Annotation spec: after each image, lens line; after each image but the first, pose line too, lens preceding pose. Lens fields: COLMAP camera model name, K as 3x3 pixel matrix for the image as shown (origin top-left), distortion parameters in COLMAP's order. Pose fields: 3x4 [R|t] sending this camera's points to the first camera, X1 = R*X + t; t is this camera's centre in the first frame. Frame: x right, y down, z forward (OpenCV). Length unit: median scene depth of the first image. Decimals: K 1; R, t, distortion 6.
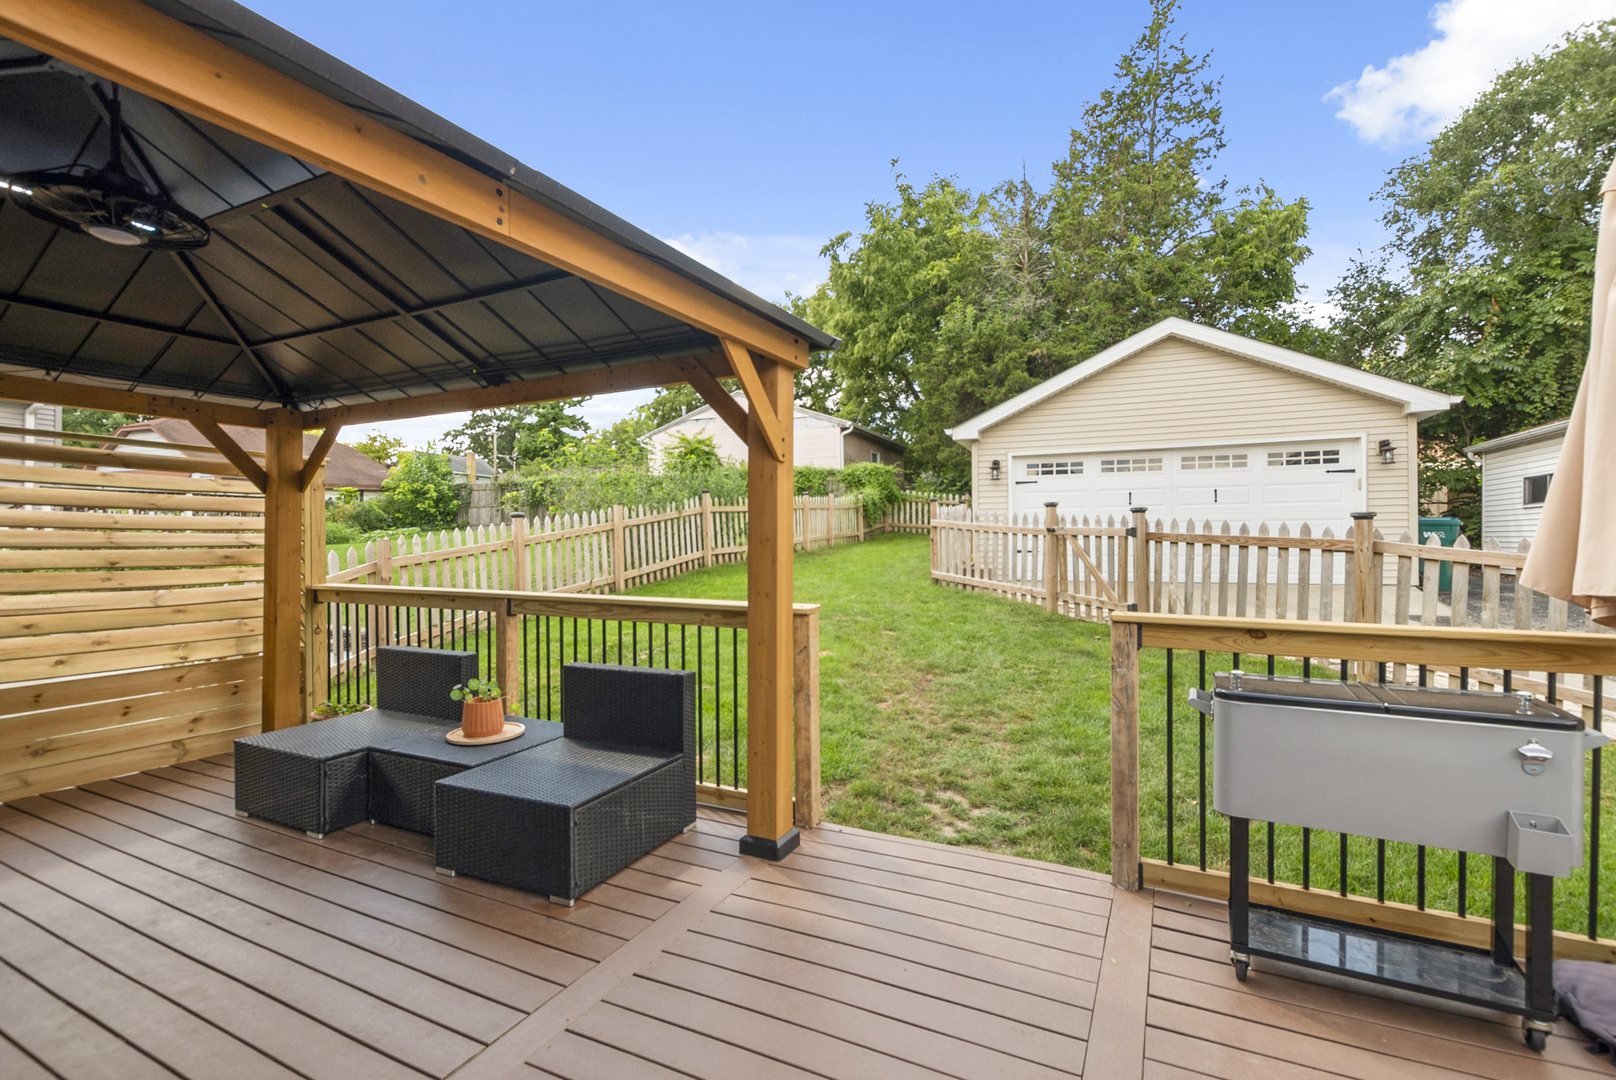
lens RADIAL K [[717.3, 0, 800.1], [0, 717.3, 546.1], [0, 0, 1]] dist [0.000150, -0.000075]
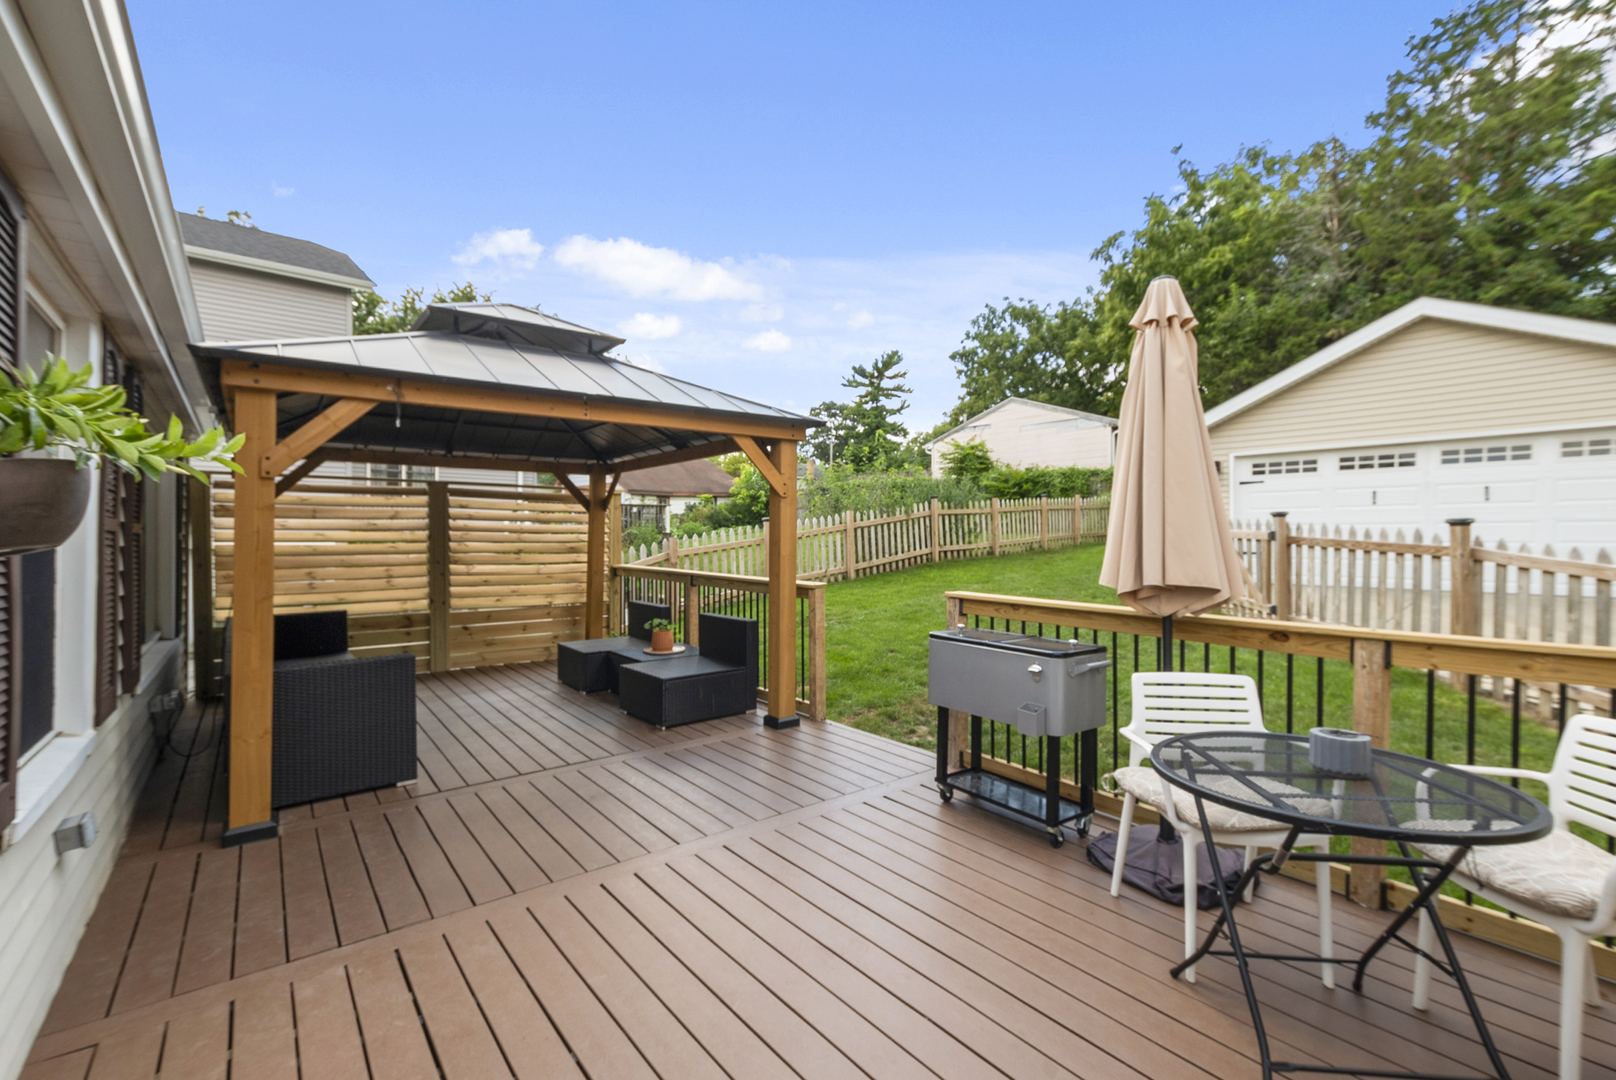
lens RADIAL K [[717.3, 0, 821.6], [0, 717.3, 537.8], [0, 0, 1]] dist [0.000150, -0.000075]
pose [[0.901234, 0.008410, -0.433251, 0.251232], [-0.010747, 0.999938, -0.002945, -0.005047], [0.433199, 0.007310, 0.901269, -0.158404]]
